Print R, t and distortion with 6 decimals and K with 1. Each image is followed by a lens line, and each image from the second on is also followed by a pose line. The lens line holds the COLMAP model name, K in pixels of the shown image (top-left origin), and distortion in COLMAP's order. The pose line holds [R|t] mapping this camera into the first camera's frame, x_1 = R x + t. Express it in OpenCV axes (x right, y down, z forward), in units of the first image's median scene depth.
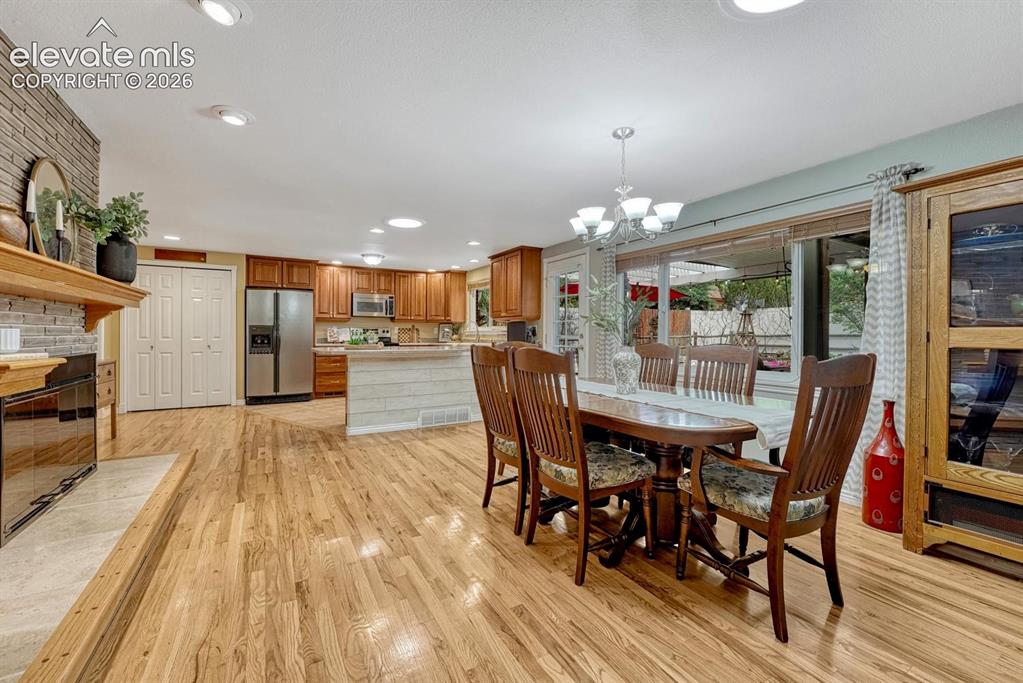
lens RADIAL K [[422.7, 0, 508.9], [0, 422.7, 338.6], [0, 0, 1]] dist [-0.008421, 0.000091]
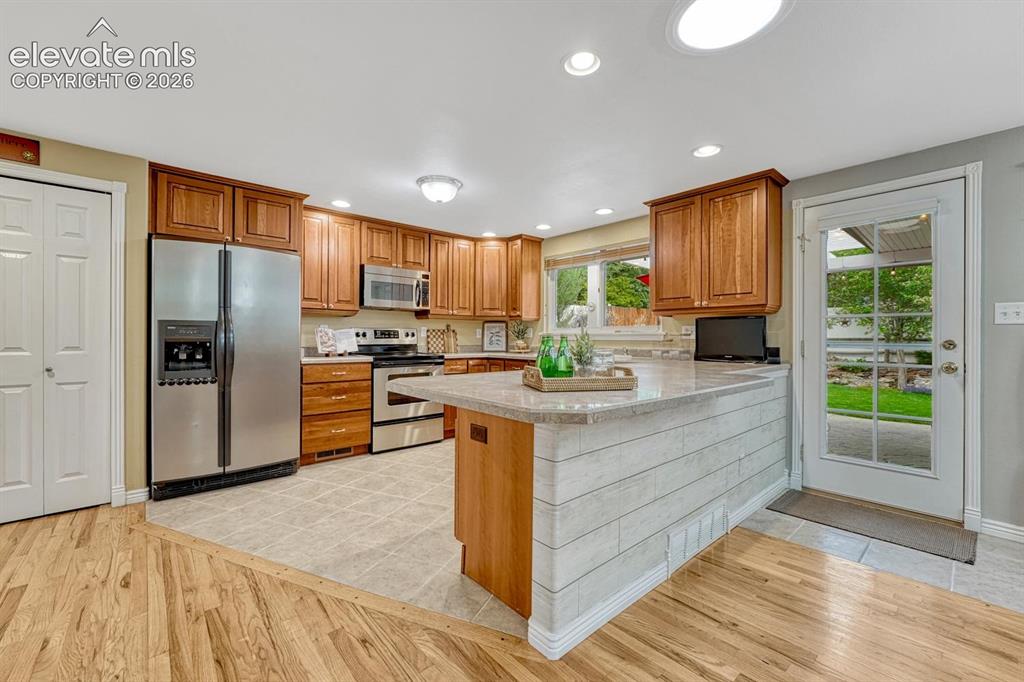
lens RADIAL K [[423.1, 0, 509.4], [0, 423.1, 338.1], [0, 0, 1]] dist [-0.008421, 0.000091]
pose [[0.981108, -0.000583, 0.193460, -0.334427], [0.001986, 0.999973, -0.007058, -0.008996], [-0.193451, 0.007309, 0.981083, 0.487708]]
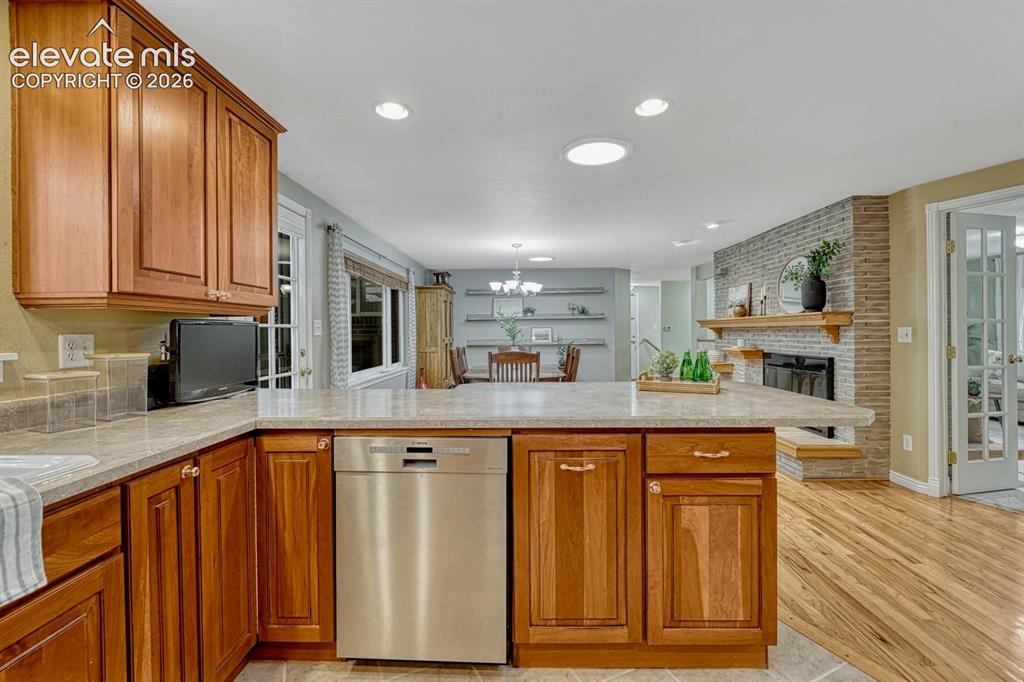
lens RADIAL K [[440.3, 0, 511.4], [0, 440.3, 333.4], [0, 0, 1]] dist [-0.008226, -0.000095]
pose [[-0.857005, -0.001312, 0.515306, -0.311511], [0.007343, 0.999864, 0.014759, -0.031250], [-0.515255, 0.016432, -0.856879, 1.084370]]
